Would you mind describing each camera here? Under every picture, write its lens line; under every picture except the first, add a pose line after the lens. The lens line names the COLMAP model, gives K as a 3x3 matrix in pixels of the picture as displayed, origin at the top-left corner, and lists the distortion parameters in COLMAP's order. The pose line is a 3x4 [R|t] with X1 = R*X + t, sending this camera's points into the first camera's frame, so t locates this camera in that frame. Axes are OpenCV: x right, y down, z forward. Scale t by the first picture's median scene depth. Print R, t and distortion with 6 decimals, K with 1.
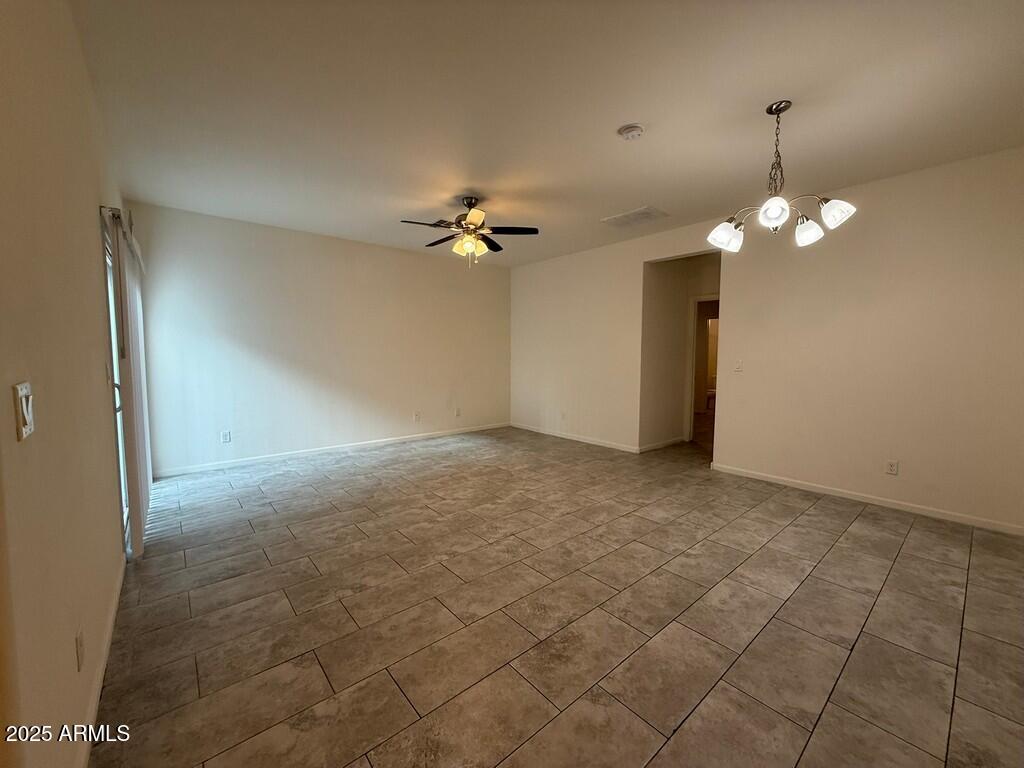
lens RADIAL K [[408.5, 0, 509.4], [0, 408.5, 383.1], [0, 0, 1]] dist [0.000813, -0.000367]
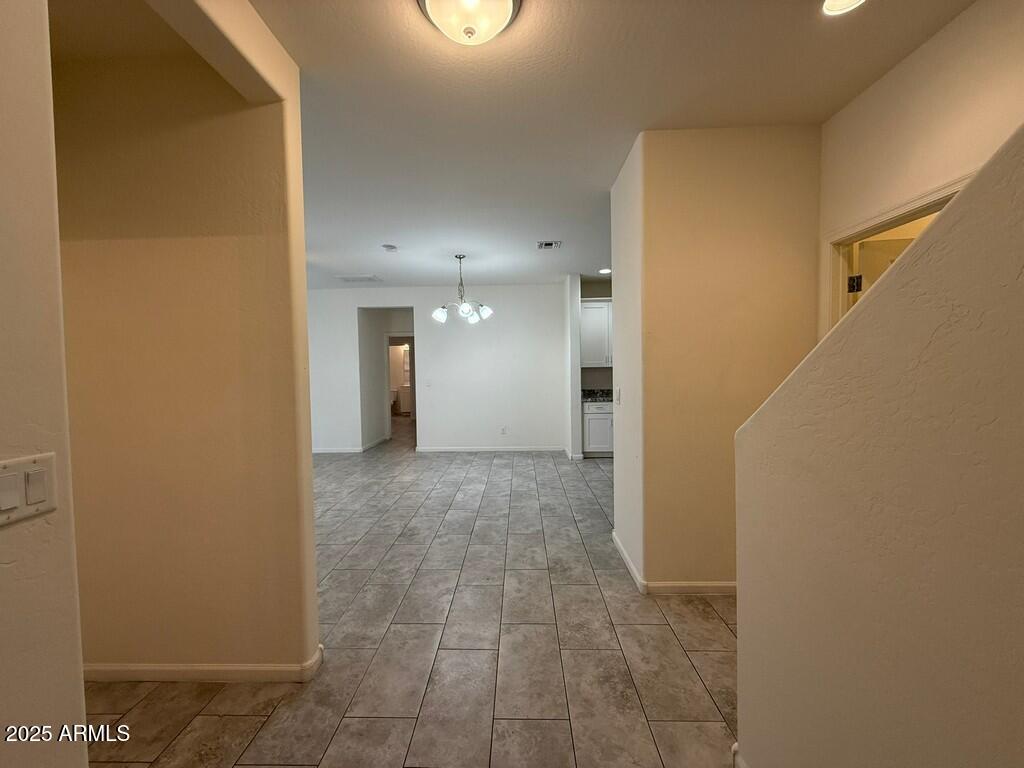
lens RADIAL K [[408.5, 0, 511.3], [0, 408.5, 382.9], [0, 0, 1]] dist [0.000813, -0.000367]
pose [[0.661913, -0.041385, 0.748438, -0.717842], [0.070693, 0.997471, -0.007365, -0.010599], [-0.746240, 0.057785, 0.663164, -0.501260]]
